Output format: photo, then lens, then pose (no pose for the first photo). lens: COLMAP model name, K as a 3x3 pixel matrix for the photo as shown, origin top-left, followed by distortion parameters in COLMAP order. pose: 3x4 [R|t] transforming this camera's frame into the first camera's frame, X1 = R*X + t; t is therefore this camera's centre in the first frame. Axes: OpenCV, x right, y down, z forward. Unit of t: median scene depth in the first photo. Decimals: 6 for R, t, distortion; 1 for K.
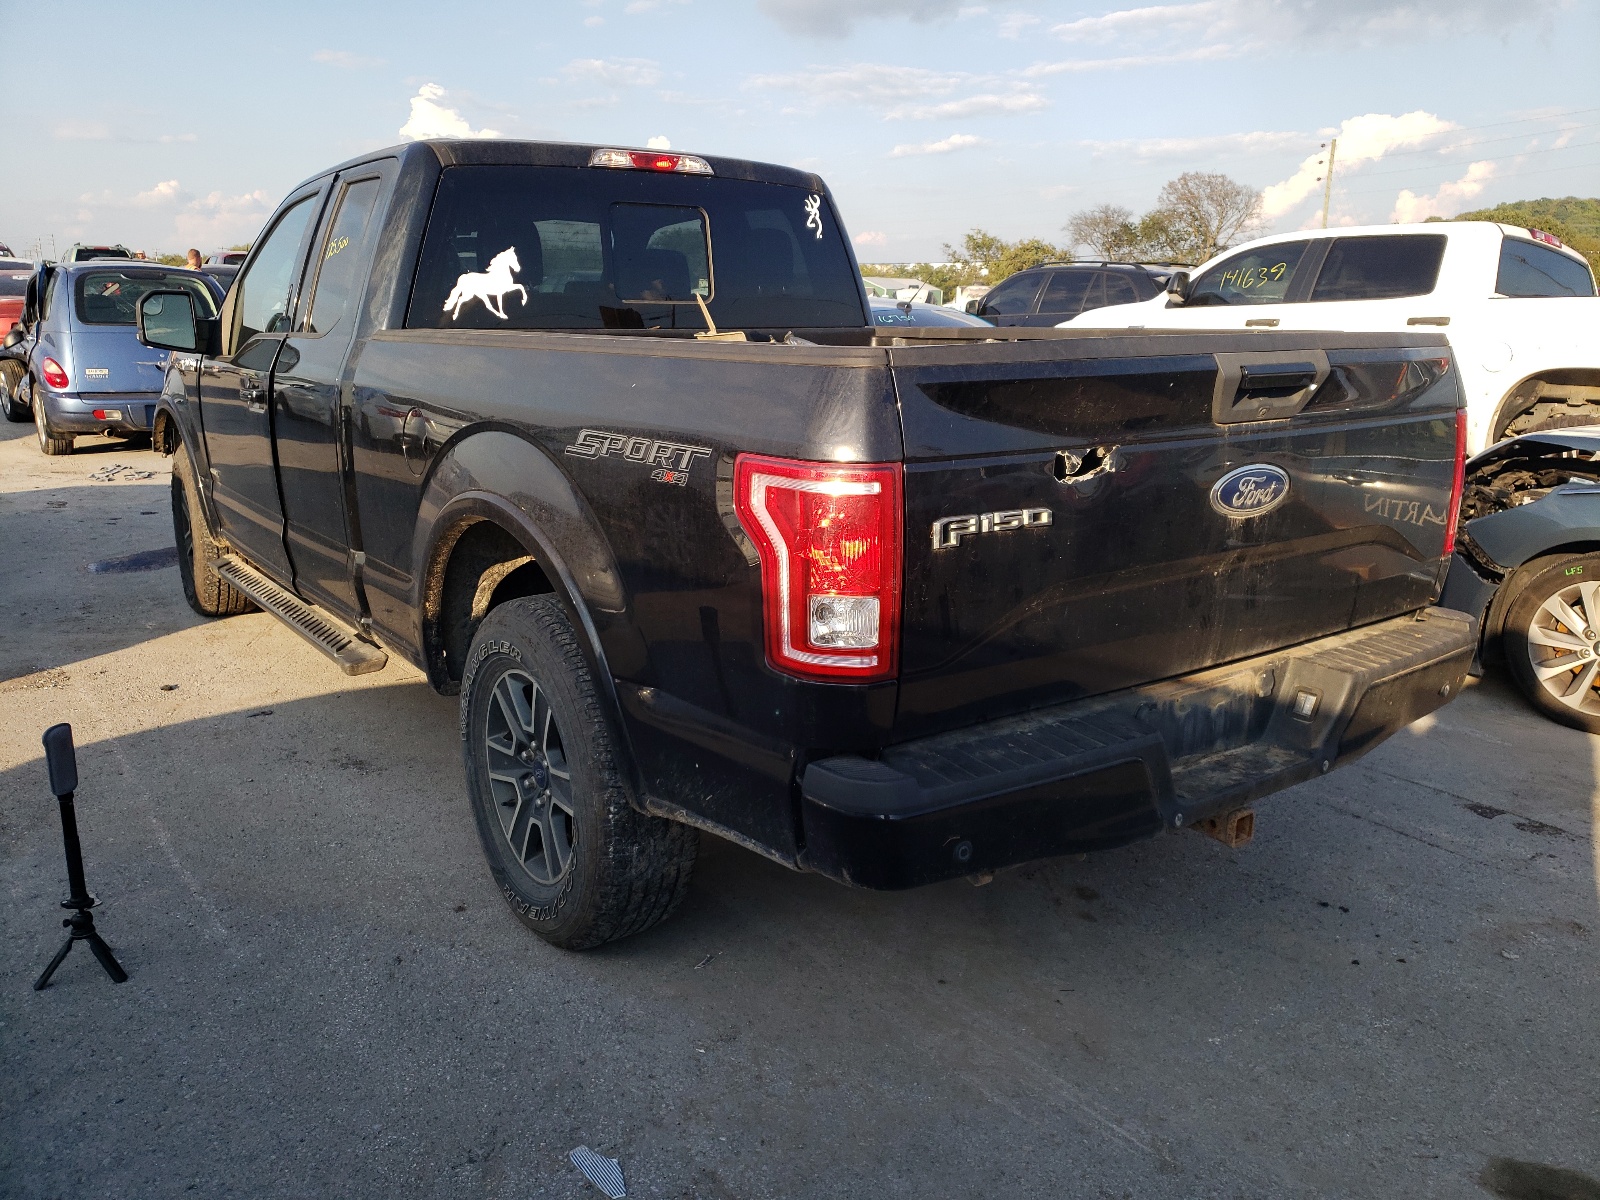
lens RADIAL K [[1244.3, 0, 802.6], [0, 1244.3, 670.1], [0, 0, 1]] dist [0.028925, -0.005422]
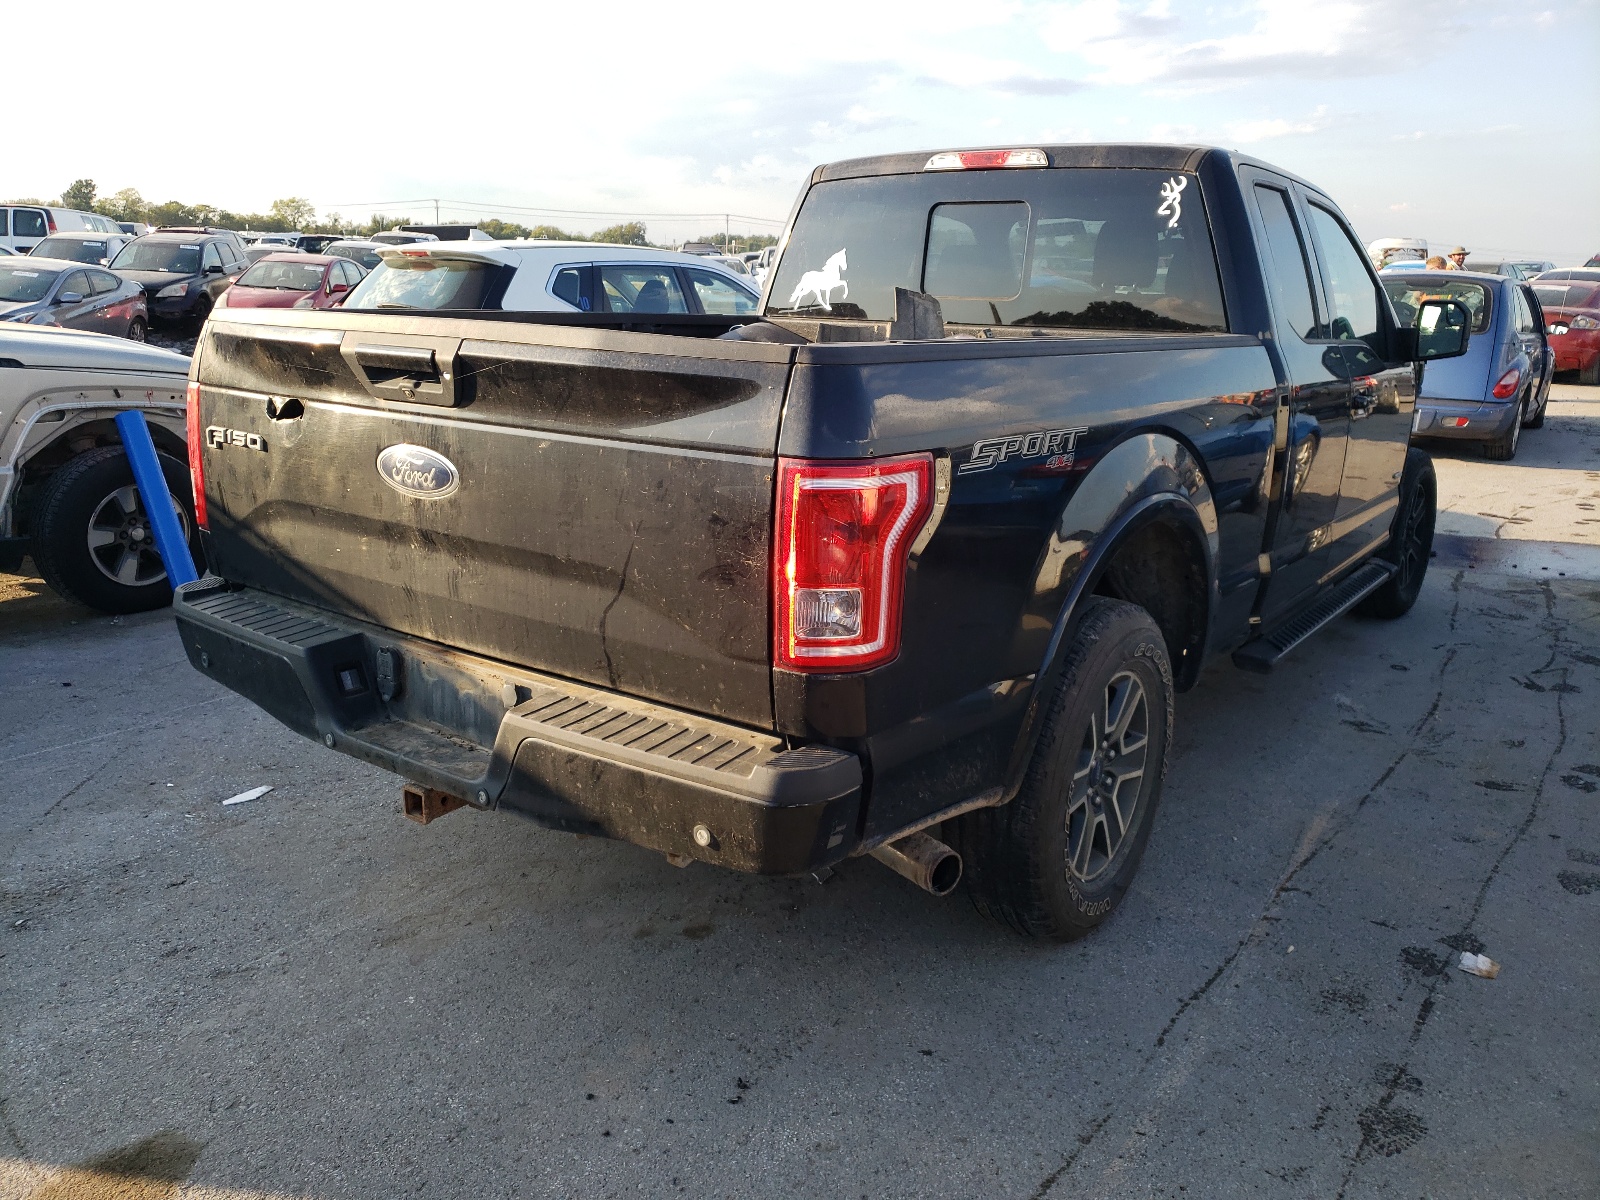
lens RADIAL K [[1244.3, 0, 802.6], [0, 1244.3, 670.1], [0, 0, 1]] dist [0.028925, -0.005422]
pose [[0.299406, 0.282699, -0.911283, 0.929502], [-0.292472, 0.936312, 0.194370, -0.183785], [0.908194, 0.208329, 0.363019, 0.618383]]
